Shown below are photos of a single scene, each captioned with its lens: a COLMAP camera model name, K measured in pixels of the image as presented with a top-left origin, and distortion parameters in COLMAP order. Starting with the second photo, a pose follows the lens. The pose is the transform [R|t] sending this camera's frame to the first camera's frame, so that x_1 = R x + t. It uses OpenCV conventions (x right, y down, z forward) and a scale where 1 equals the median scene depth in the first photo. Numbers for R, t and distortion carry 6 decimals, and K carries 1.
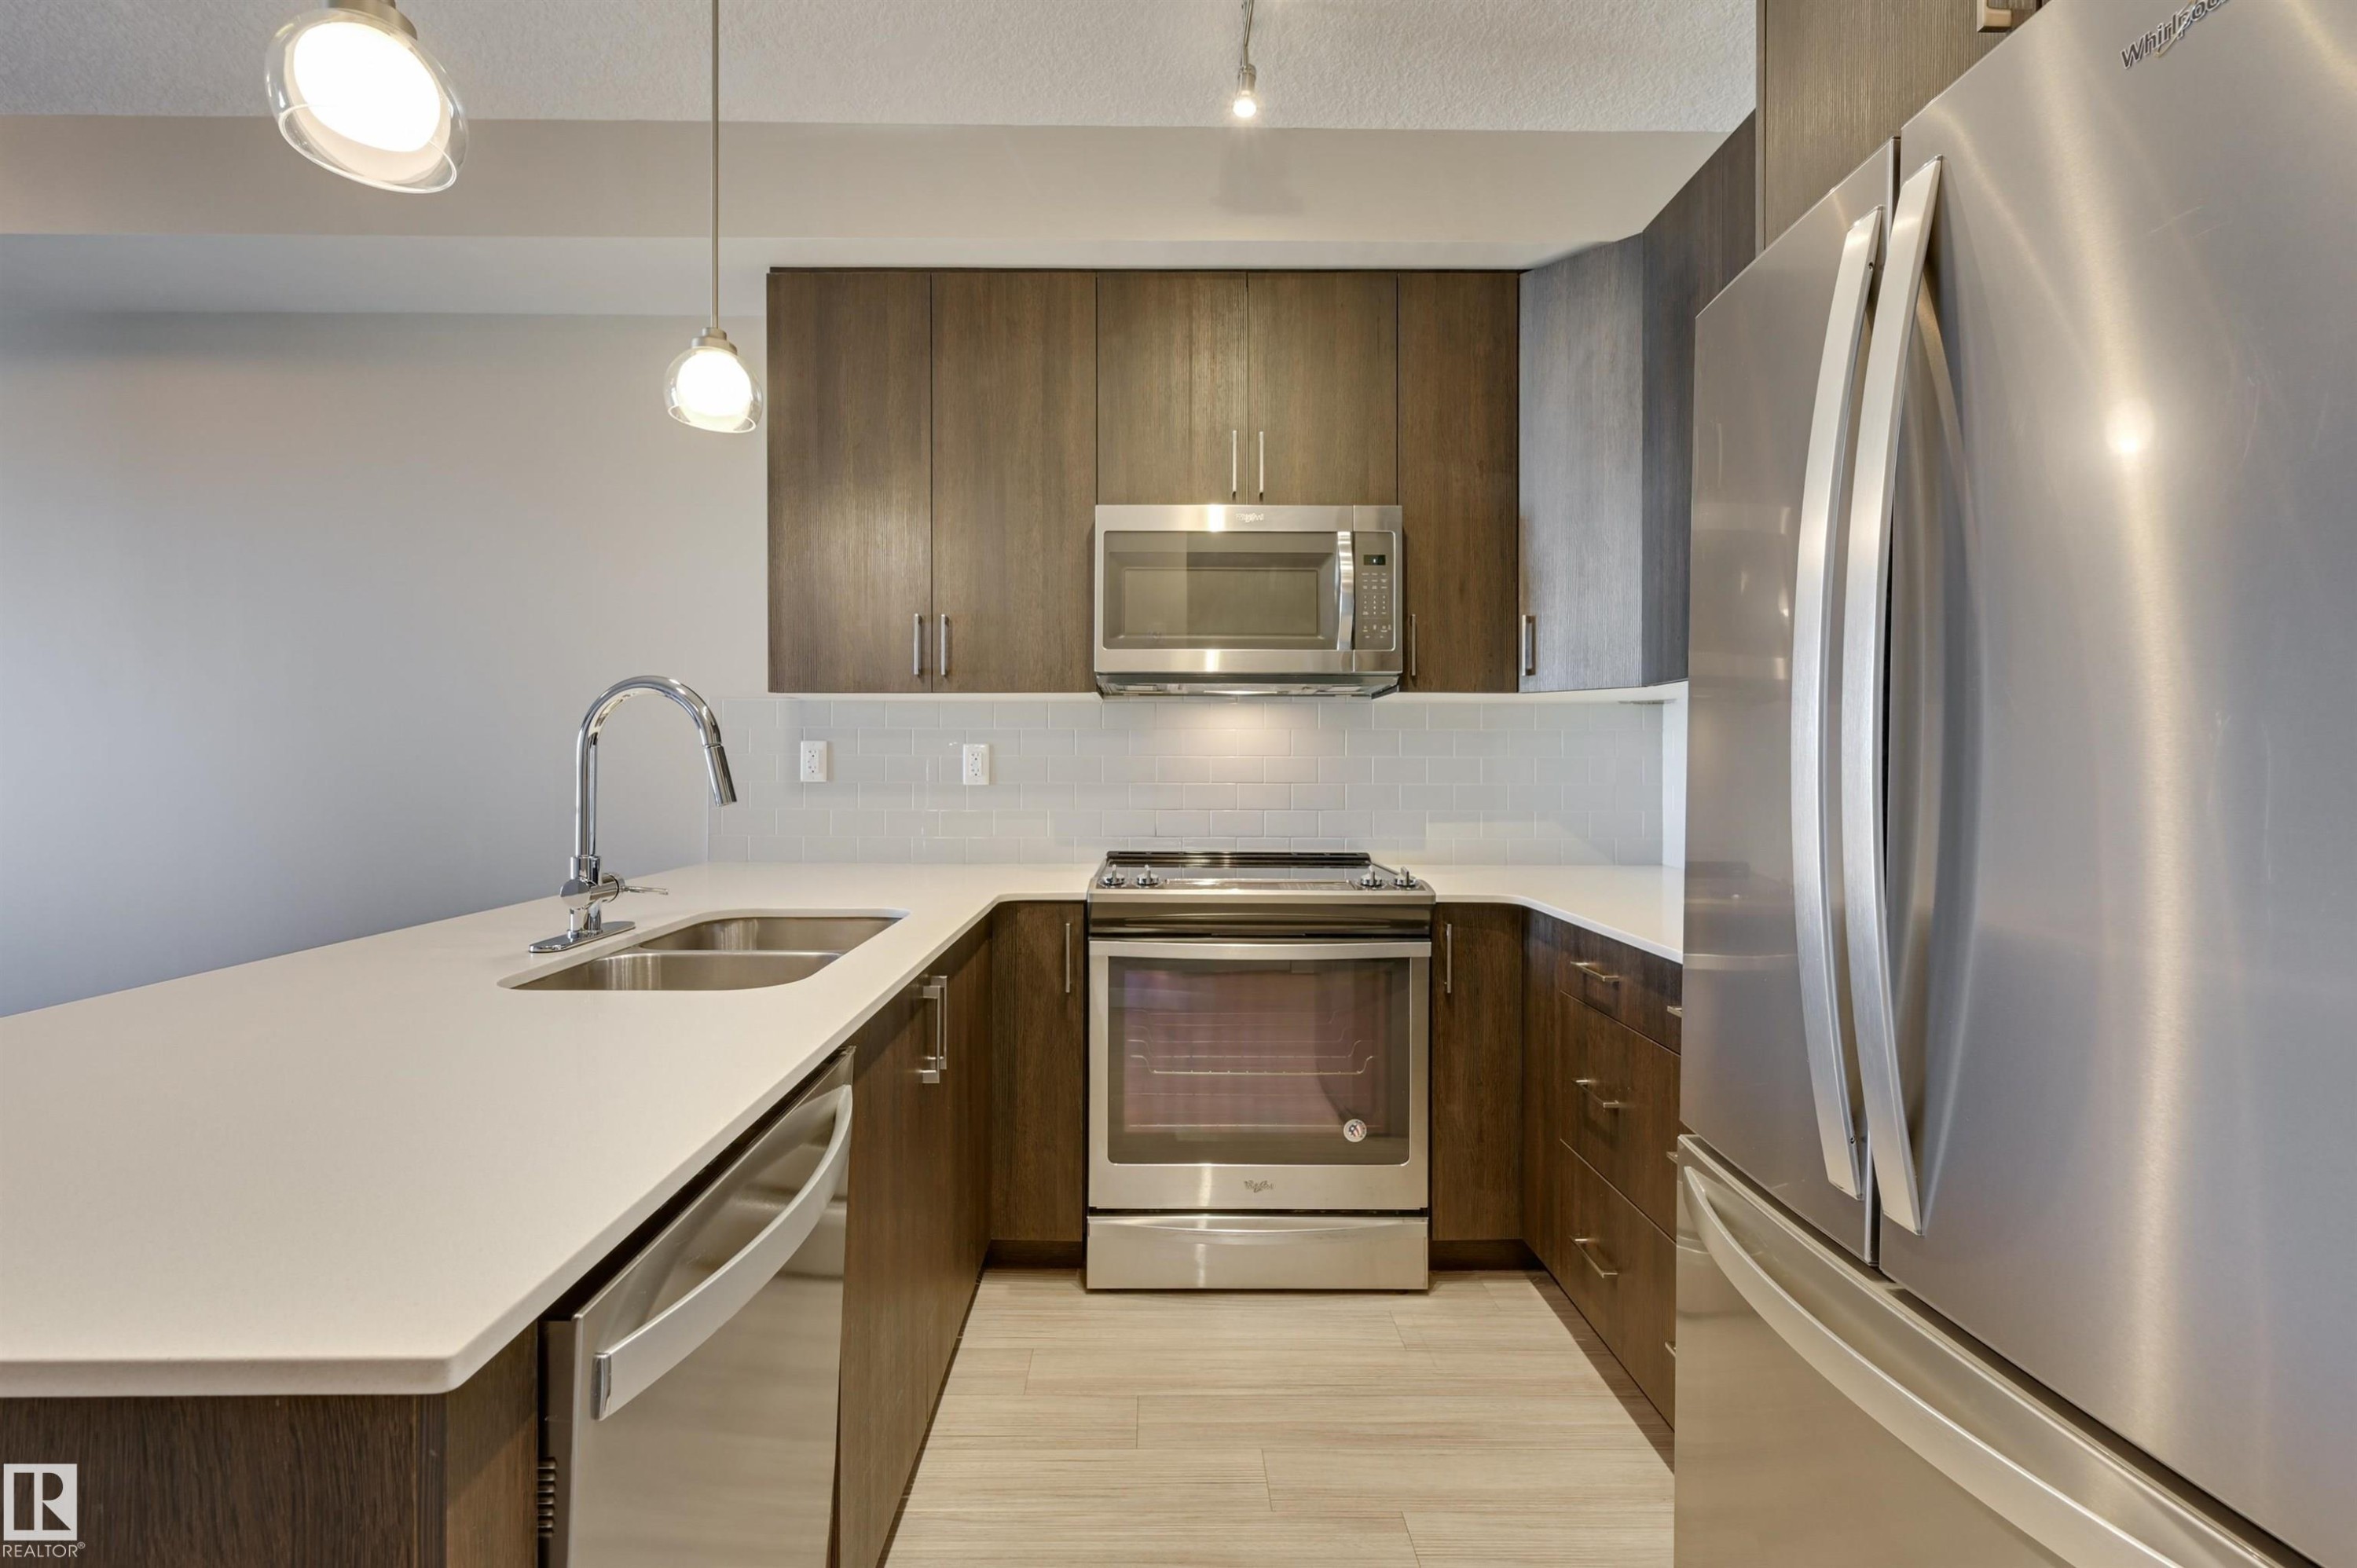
lens RADIAL K [[1049.1, 0, 1156.7], [0, 1049.1, 766.1], [0, 0, 1]] dist [0.002210, 0.000188]
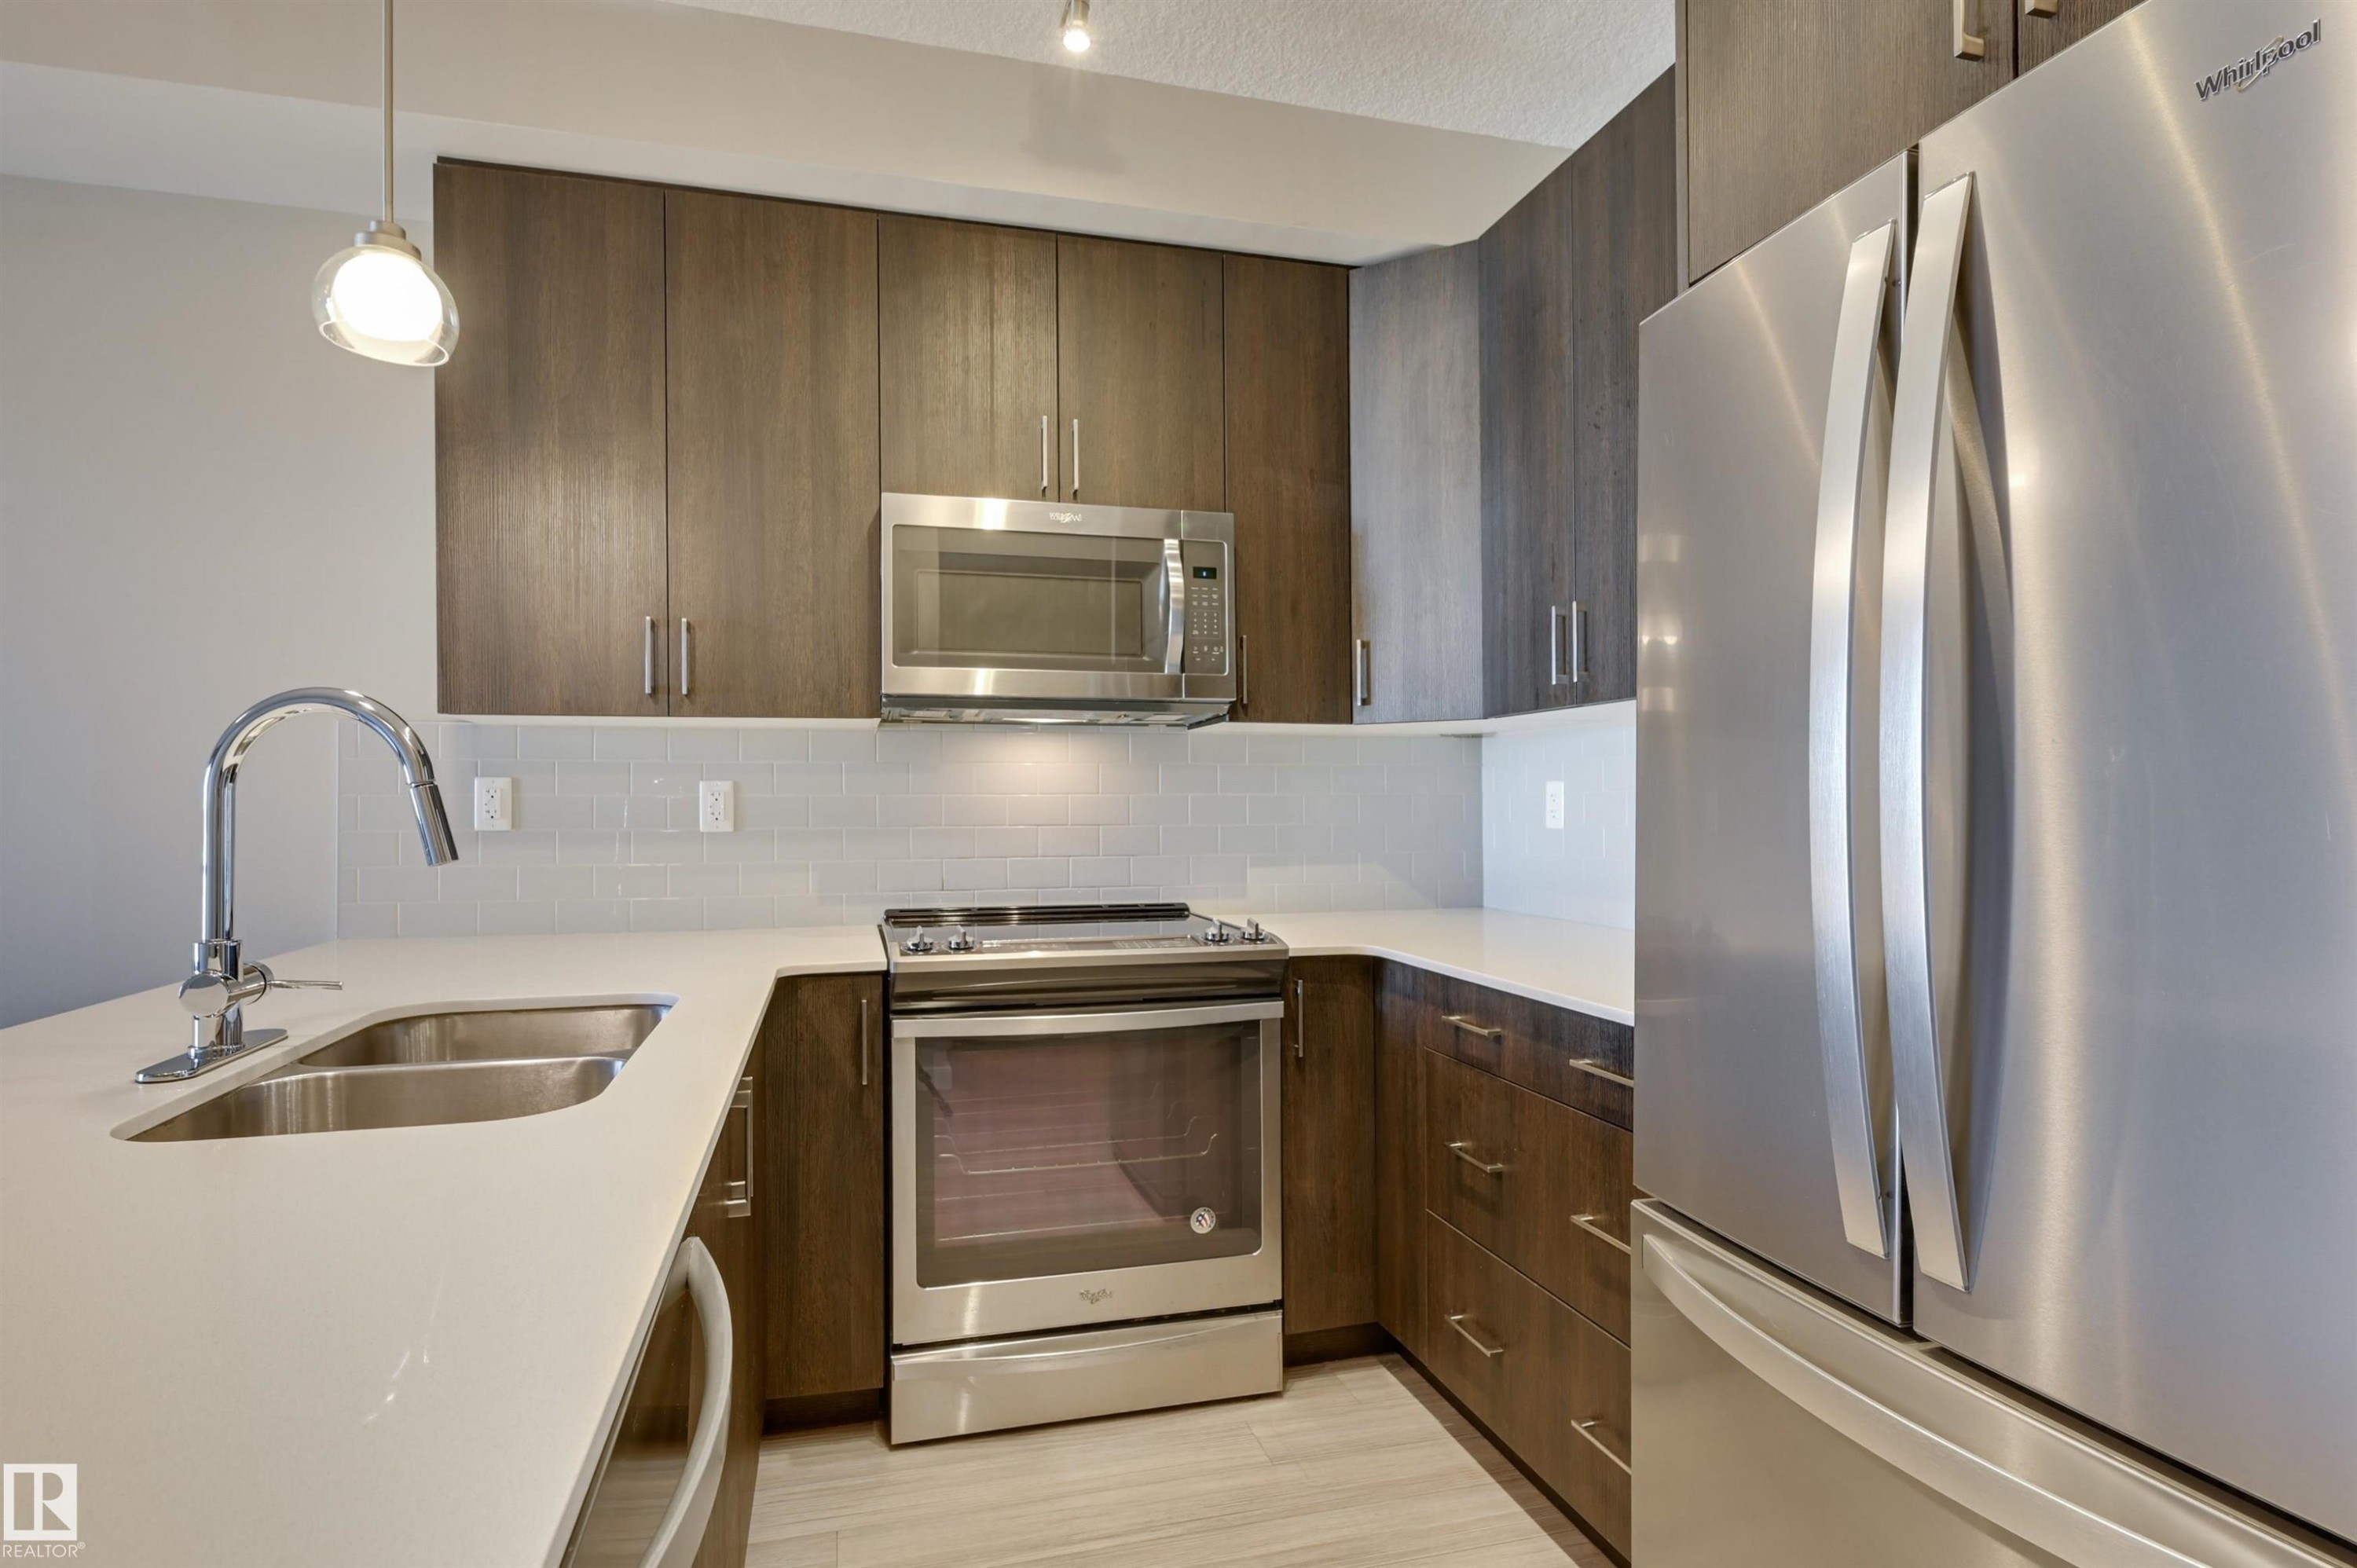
lens RADIAL K [[1179.8, 0, 1152.9], [0, 1179.8, 795.6], [0, 0, 1]] dist [0.000183, 0.000634]
pose [[0.968262, -0.004896, 0.249888, -0.095774], [0.006966, 0.999948, -0.007398, -0.001022], [-0.249839, 0.008904, 0.968247, 0.051418]]
